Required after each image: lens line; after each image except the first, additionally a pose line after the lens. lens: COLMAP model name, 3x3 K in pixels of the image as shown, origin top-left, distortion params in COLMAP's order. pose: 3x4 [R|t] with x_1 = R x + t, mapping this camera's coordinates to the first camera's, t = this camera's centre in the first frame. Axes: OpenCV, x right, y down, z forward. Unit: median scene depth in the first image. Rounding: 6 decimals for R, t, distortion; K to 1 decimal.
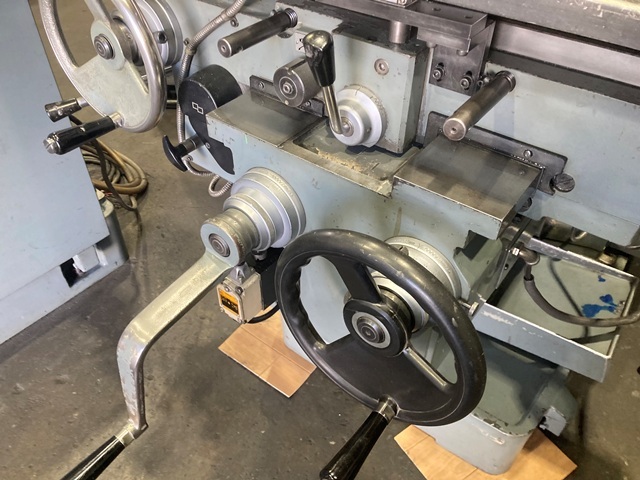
lens RADIAL K [[523.5, 0, 326.0], [0, 523.5, 248.7], [0, 0, 1]] dist [0.038361, -0.041295]
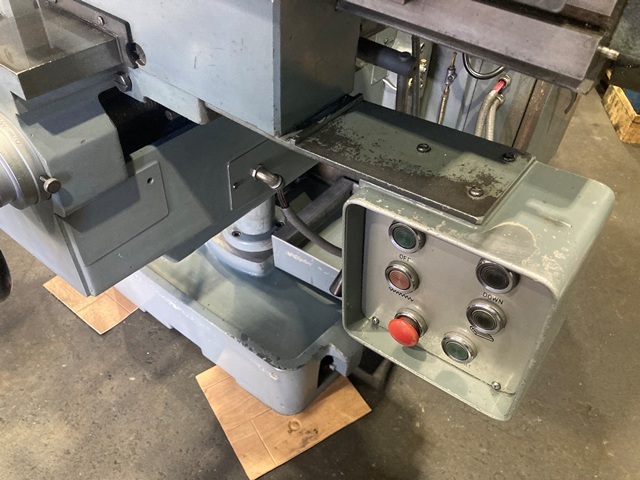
lens RADIAL K [[523.5, 0, 318.1], [0, 523.5, 246.3], [0, 0, 1]] dist [0.038361, -0.041295]
pose [[0.999017, 0.044065, 0.004810, 0.350918], [-0.044163, 0.998768, 0.022637, 0.083495], [-0.003806, -0.022827, 0.999732, 0.014988]]
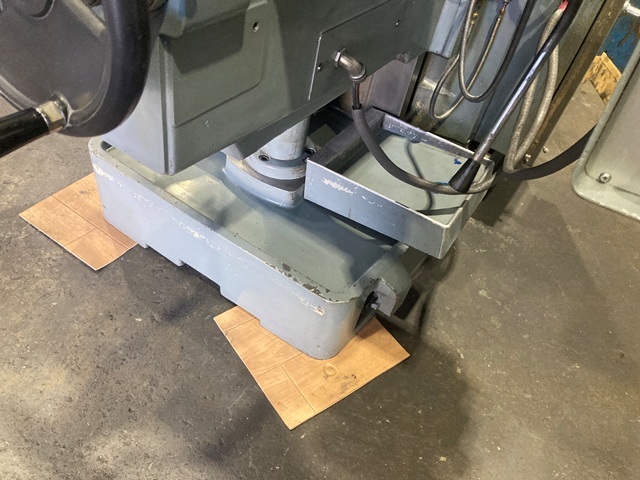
lens RADIAL K [[523.5, 0, 315.1], [0, 523.5, 245.0], [0, 0, 1]] dist [0.038361, -0.041295]
pose [[0.988004, 0.073804, 0.135647, 0.172672], [-0.079189, 0.996254, 0.034738, 0.199306], [-0.132575, -0.045063, 0.990148, 0.126082]]
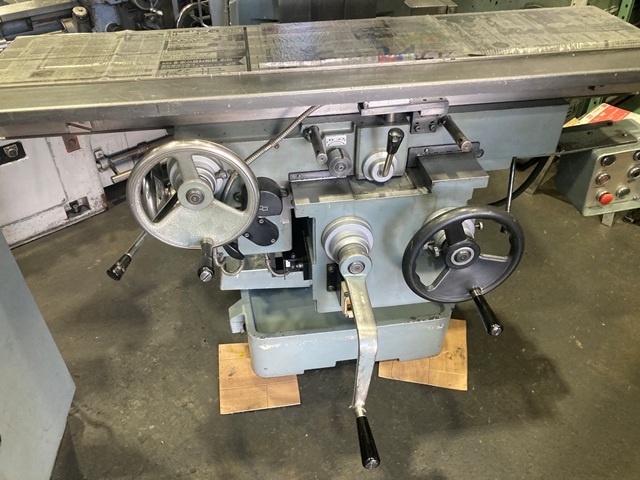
lens RADIAL K [[523.5, 0, 315.2], [0, 523.5, 238.6], [0, 0, 1]] dist [0.038361, -0.041295]
pose [[0.716752, -0.452213, 0.530821, -0.570231], [0.497159, 0.865165, 0.065746, -0.130013], [-0.488979, 0.216778, 0.844930, -0.167799]]
